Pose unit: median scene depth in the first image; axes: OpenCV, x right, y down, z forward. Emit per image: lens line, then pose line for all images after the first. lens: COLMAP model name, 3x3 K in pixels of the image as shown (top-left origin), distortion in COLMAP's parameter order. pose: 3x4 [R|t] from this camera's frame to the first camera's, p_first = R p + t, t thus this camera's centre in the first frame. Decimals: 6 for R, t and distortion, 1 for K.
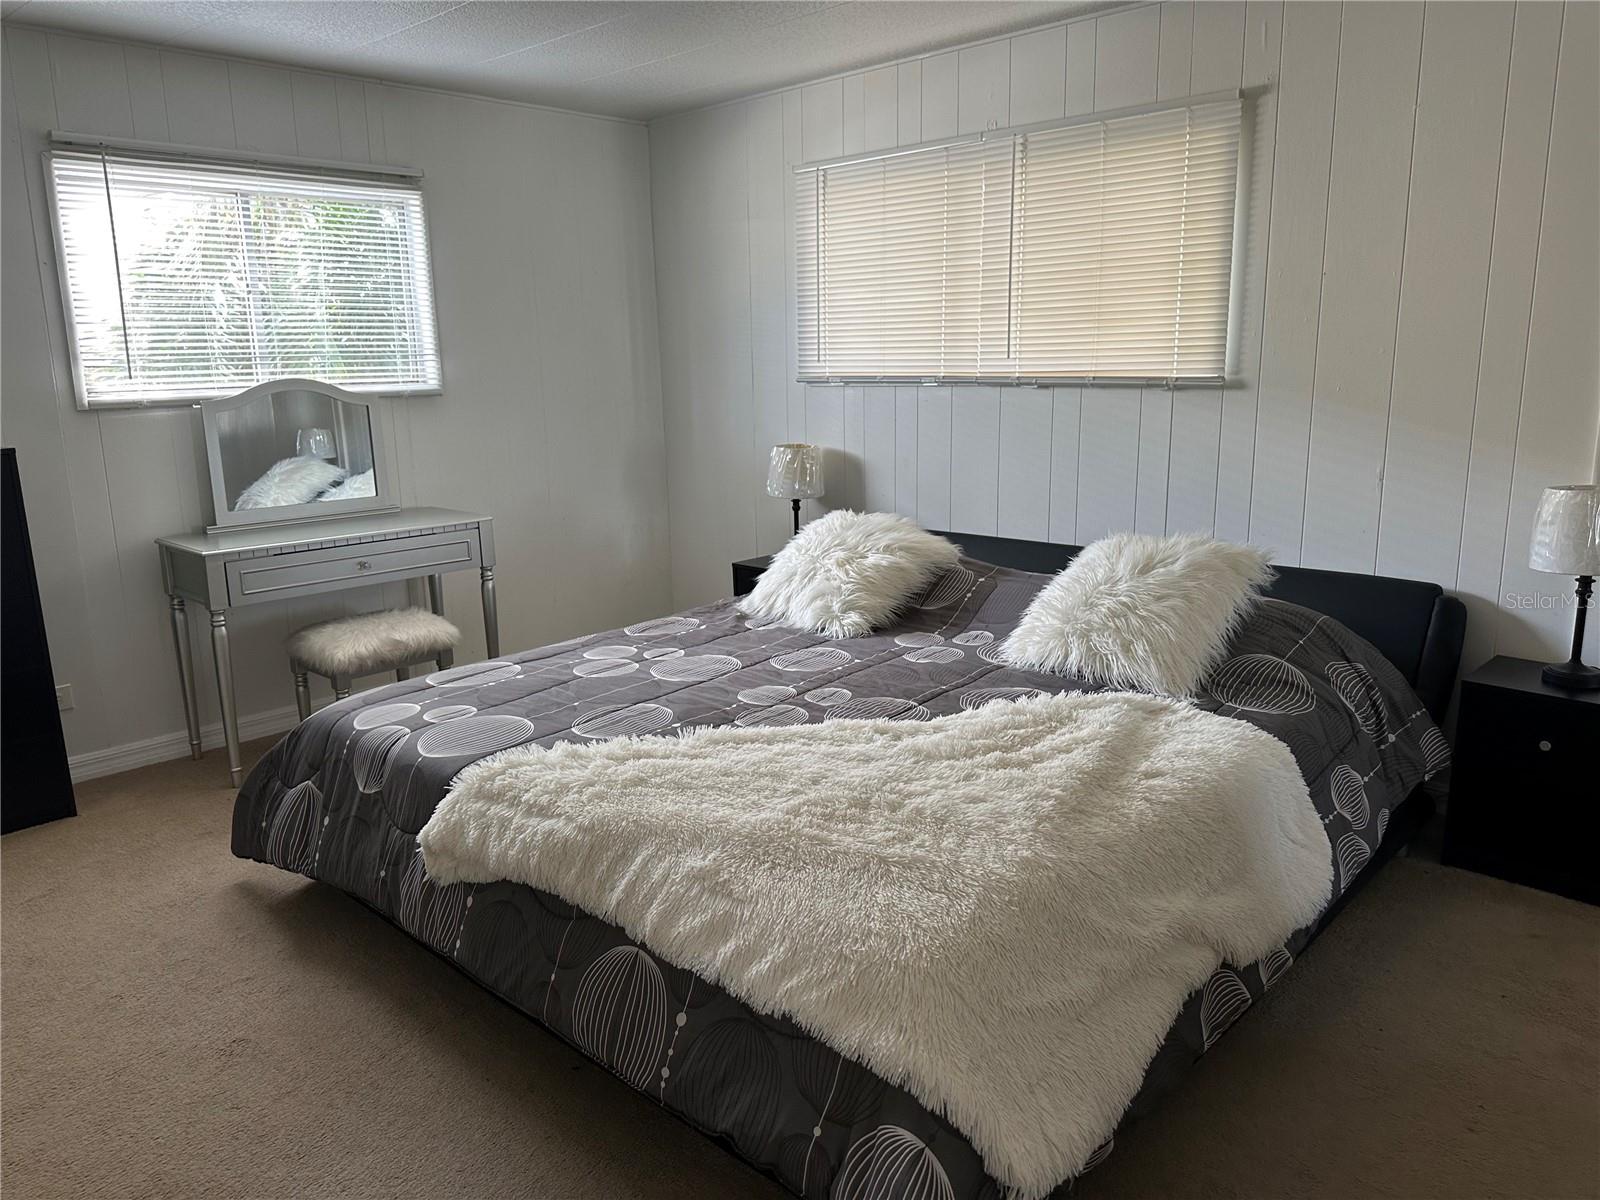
lens RADIAL K [[1132.8, 0, 790.7], [0, 1132.8, 592.5], [0, 0, 1]] dist [0.002910, -0.017238]
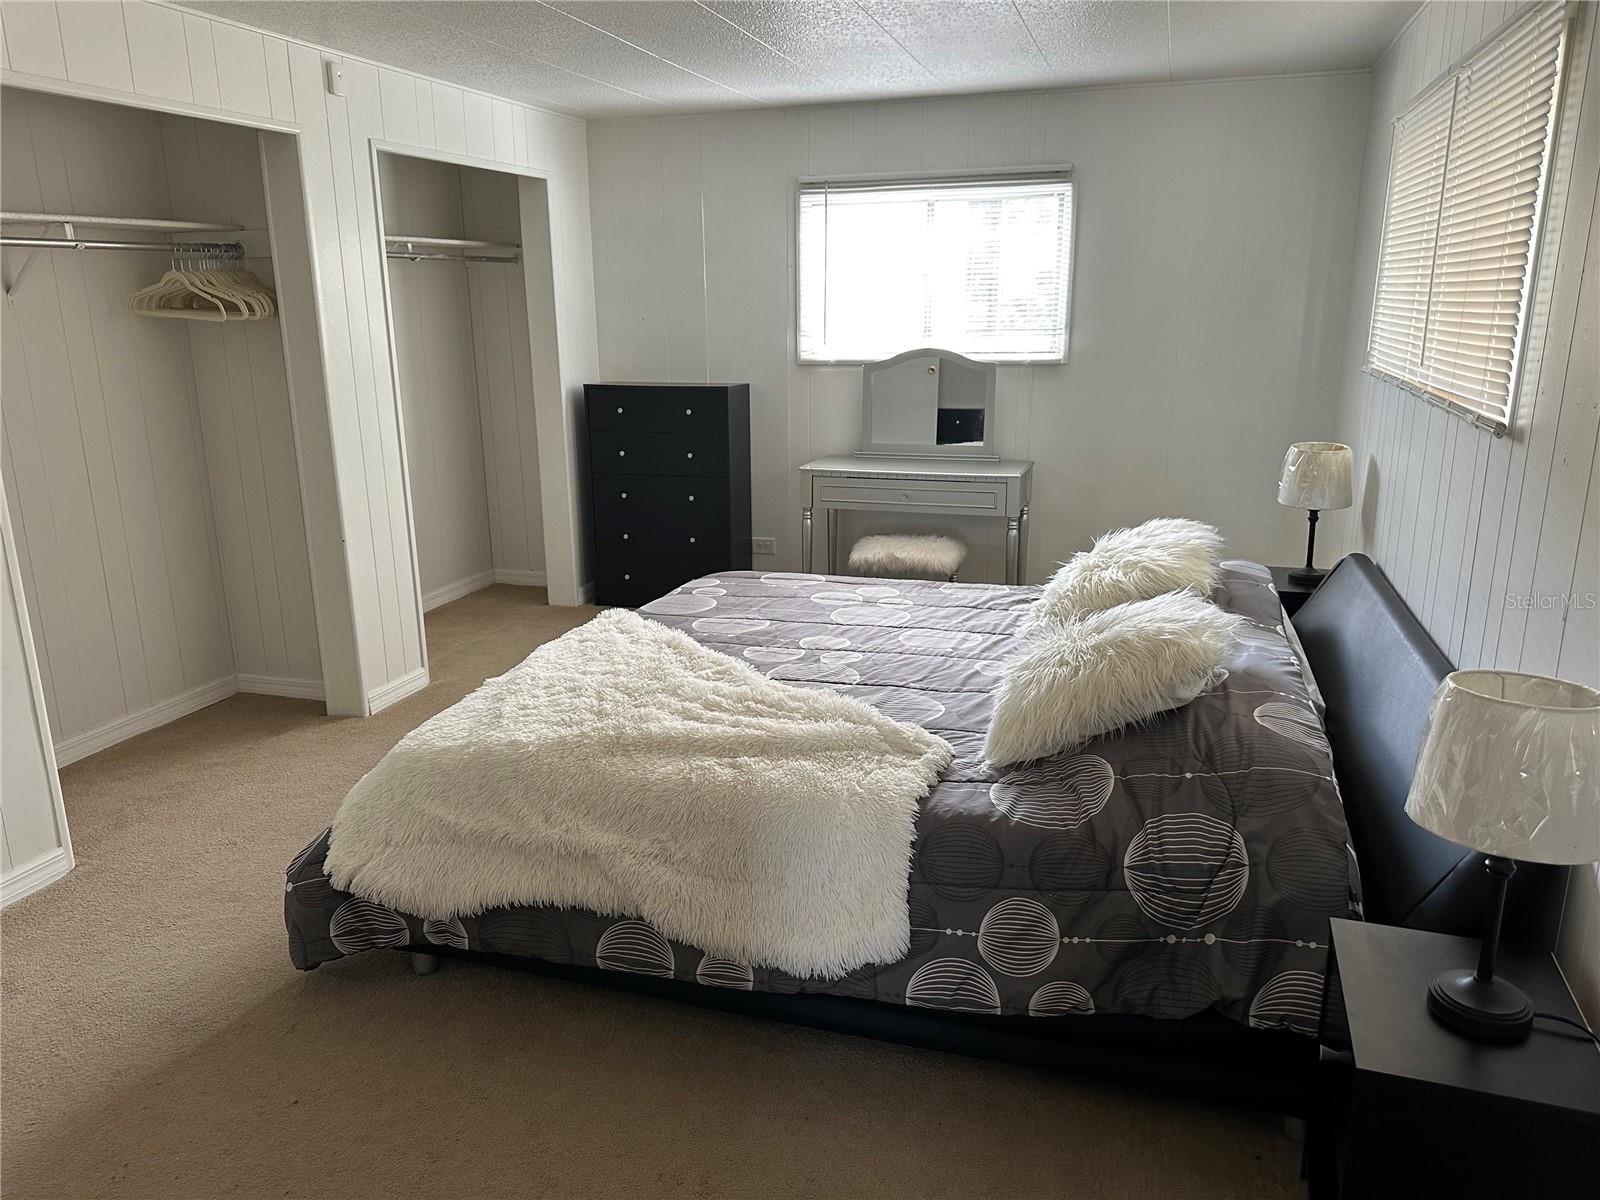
lens RADIAL K [[1132.8, 0, 791.8], [0, 1132.8, 607.7], [0, 0, 1]] dist [0.002910, -0.017238]
pose [[0.435740, 0.249647, -0.864758, 0.936572], [-0.181657, 0.965386, 0.187163, -0.155163], [0.881550, 0.075535, 0.466008, 0.379160]]
